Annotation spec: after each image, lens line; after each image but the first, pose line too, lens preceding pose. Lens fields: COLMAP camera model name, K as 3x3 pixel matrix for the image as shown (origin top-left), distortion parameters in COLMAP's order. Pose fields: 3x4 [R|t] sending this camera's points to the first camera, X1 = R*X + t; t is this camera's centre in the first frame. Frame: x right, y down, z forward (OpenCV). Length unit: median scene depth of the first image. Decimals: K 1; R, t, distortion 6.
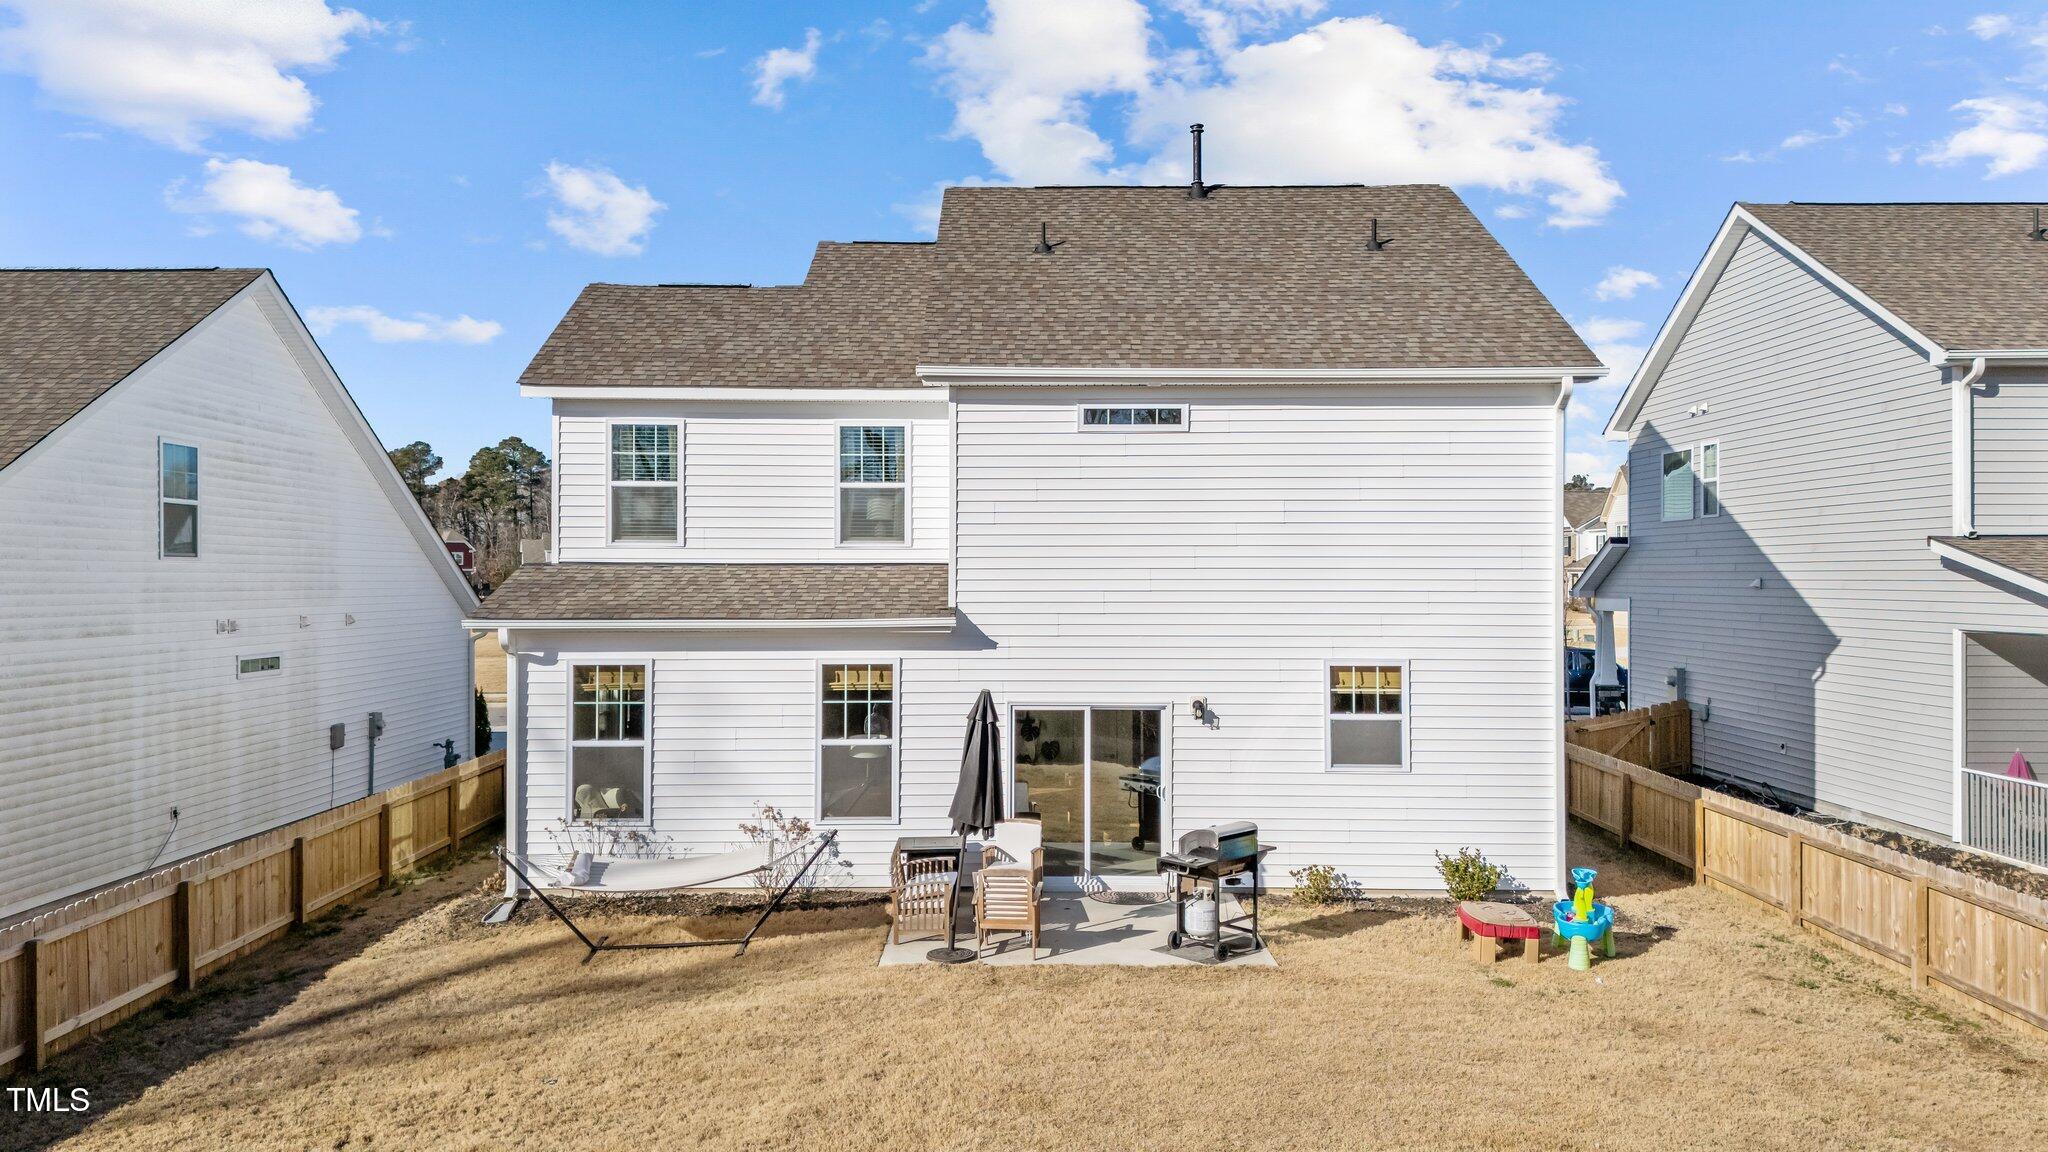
lens RADIAL K [[1480.5, 0, 1024.0], [0, 1480.5, 576.0], [0, 0, 1]] dist [0.097398, -0.118961]
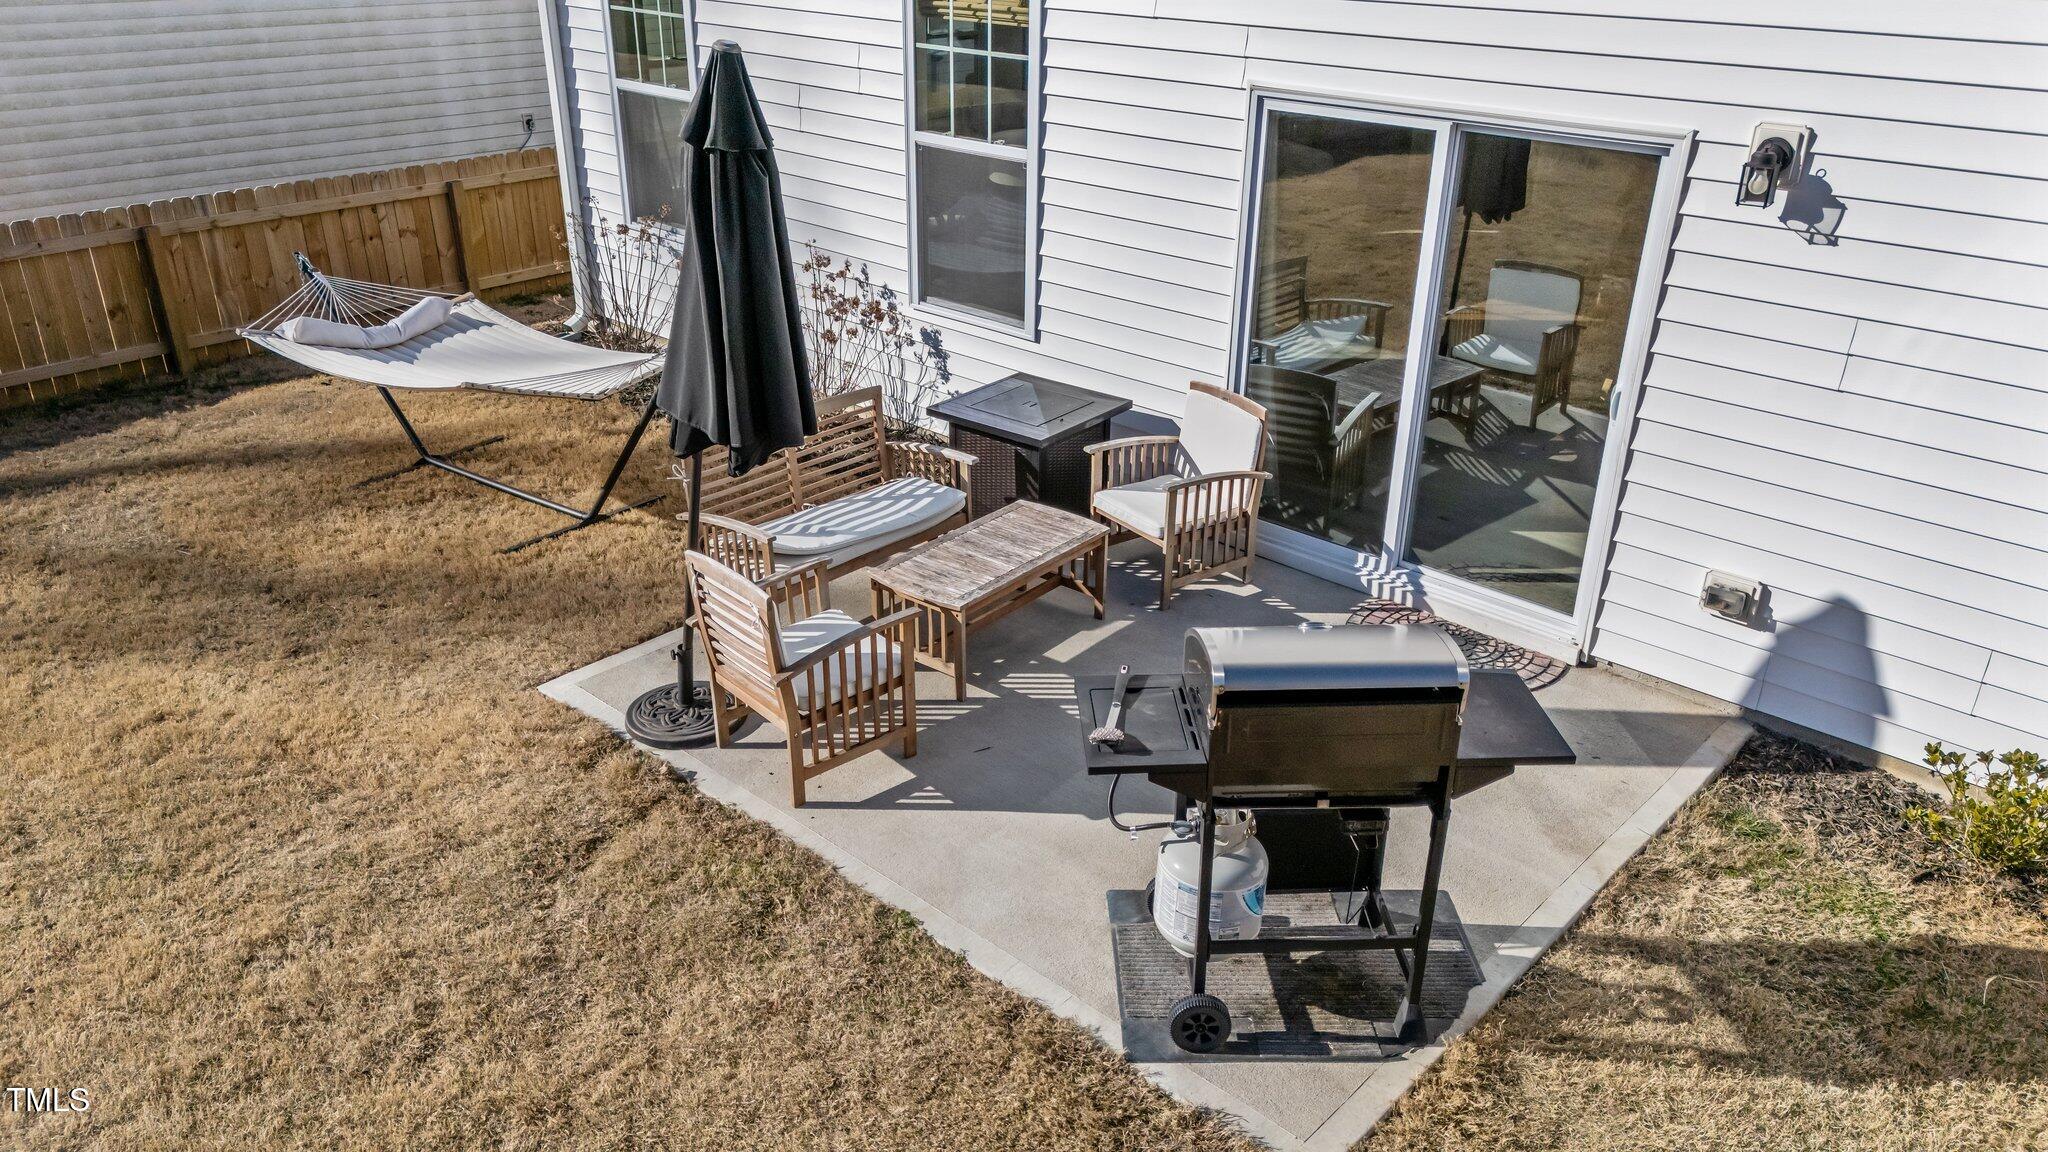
lens RADIAL K [[1480.5, 0, 1024.0], [0, 1480.5, 576.0], [0, 0, 1]] dist [0.097398, -0.118961]
pose [[0.743472, 0.294632, -0.600367, 0.210722], [-0.011497, 0.903221, 0.429021, 0.034820], [0.668668, -0.312063, 0.674907, 0.661905]]
